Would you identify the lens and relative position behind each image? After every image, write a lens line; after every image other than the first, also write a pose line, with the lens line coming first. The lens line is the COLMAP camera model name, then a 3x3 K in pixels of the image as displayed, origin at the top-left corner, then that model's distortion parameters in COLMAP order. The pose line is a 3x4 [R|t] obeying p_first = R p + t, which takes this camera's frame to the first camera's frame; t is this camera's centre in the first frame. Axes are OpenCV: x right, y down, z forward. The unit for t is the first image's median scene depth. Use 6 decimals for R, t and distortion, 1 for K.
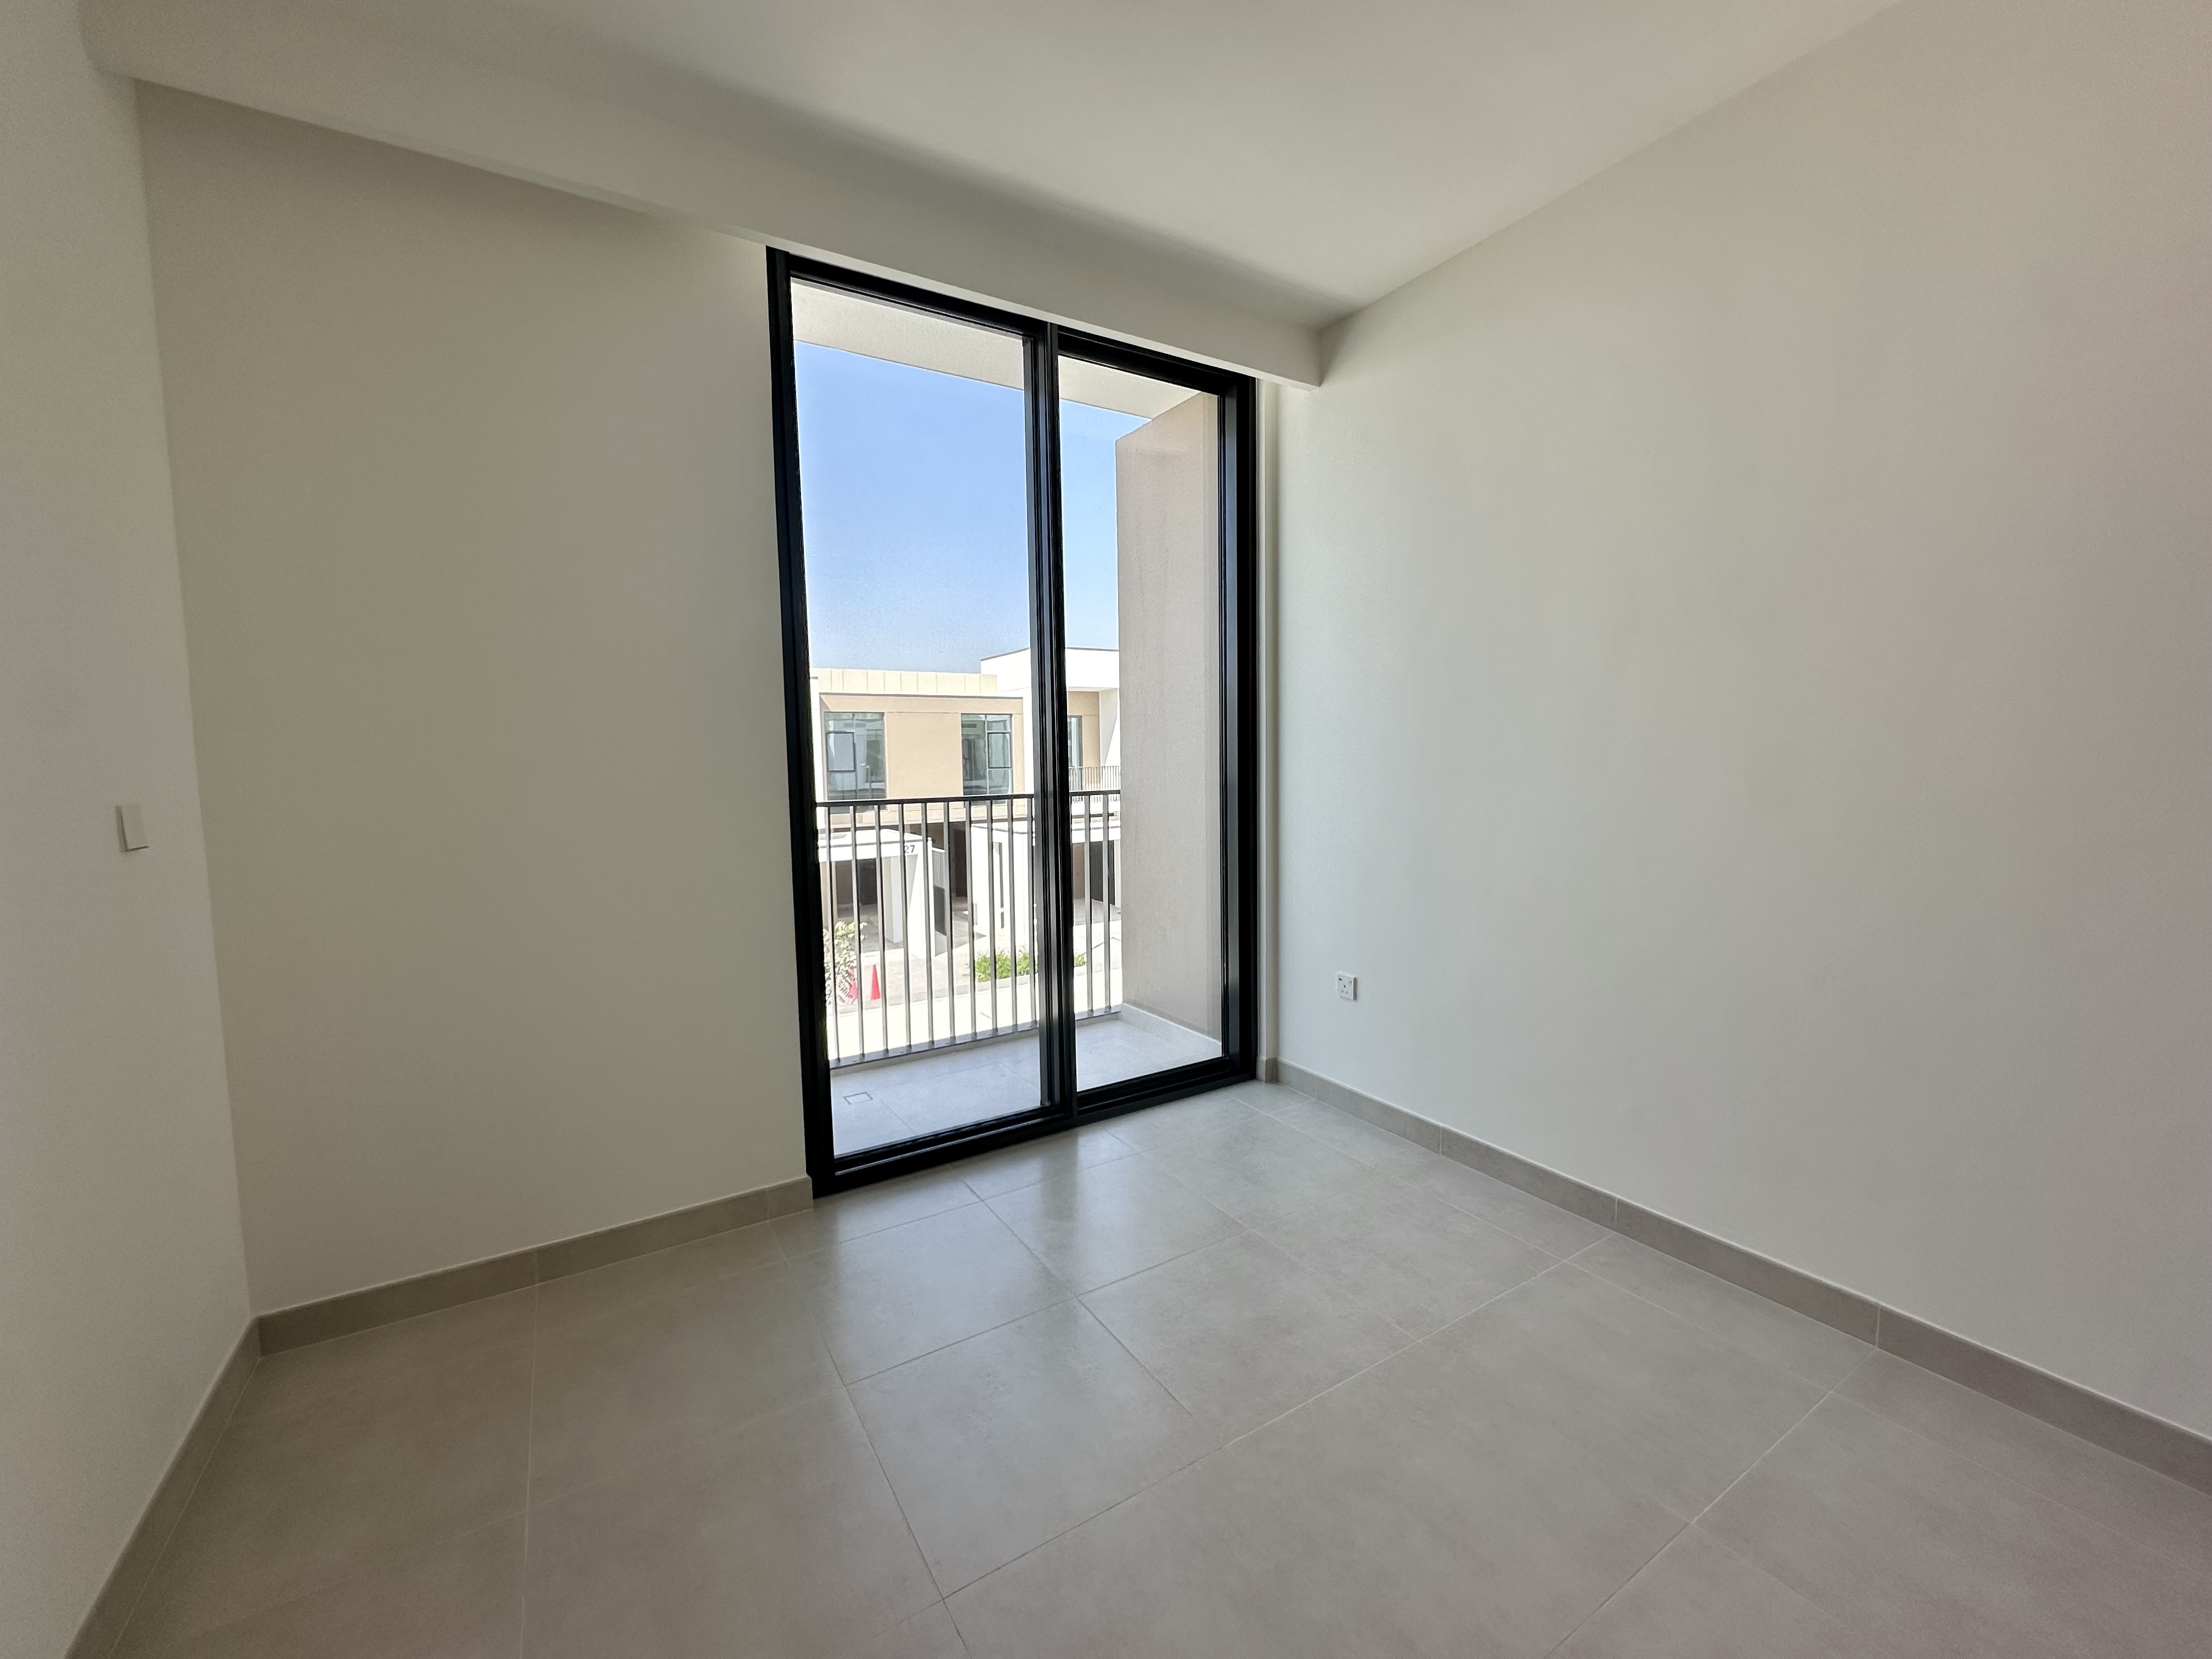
lens RADIAL K [[893.7, 0, 1106.0], [0, 893.7, 829.5], [0, 0, 1]] dist [0.009646, -0.004843]
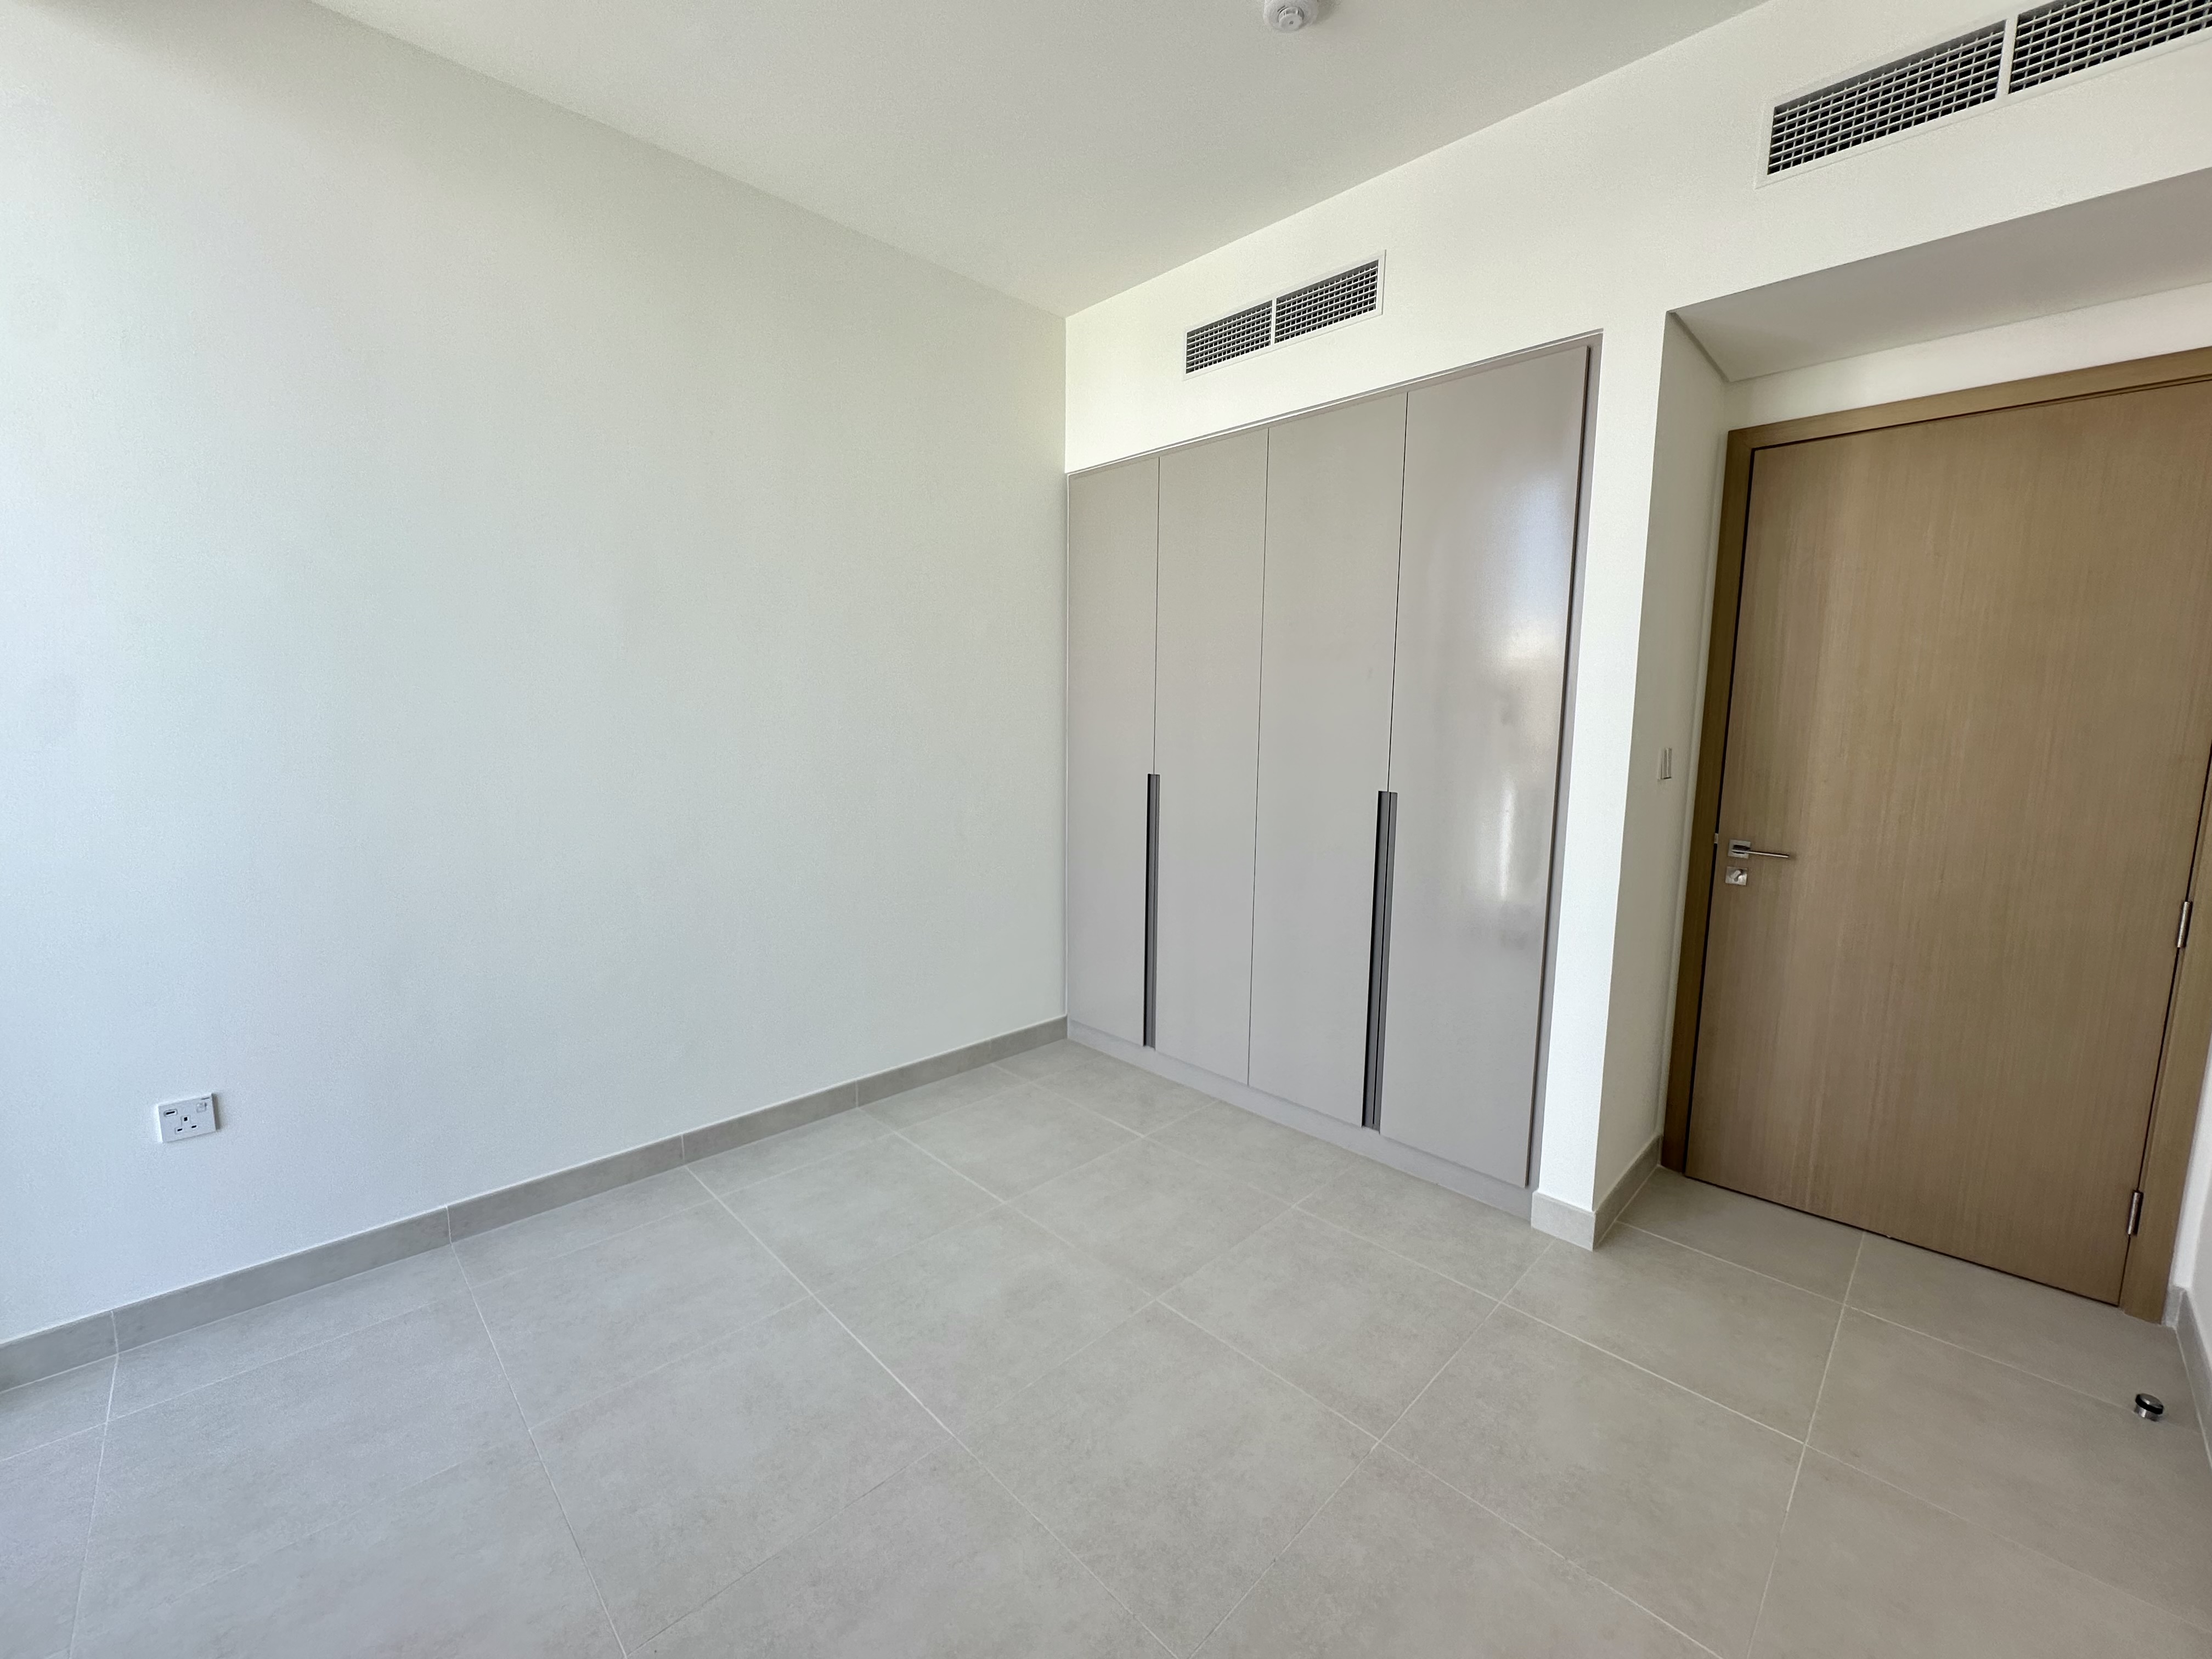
lens RADIAL K [[893.7, 0, 1106.0], [0, 893.7, 829.5], [0, 0, 1]] dist [0.009646, -0.004843]
pose [[-0.228541, -0.108413, 0.967479, -0.483360], [0.074848, 0.988882, 0.128492, -0.048481], [-0.970653, 0.101779, -0.217886, 0.607176]]
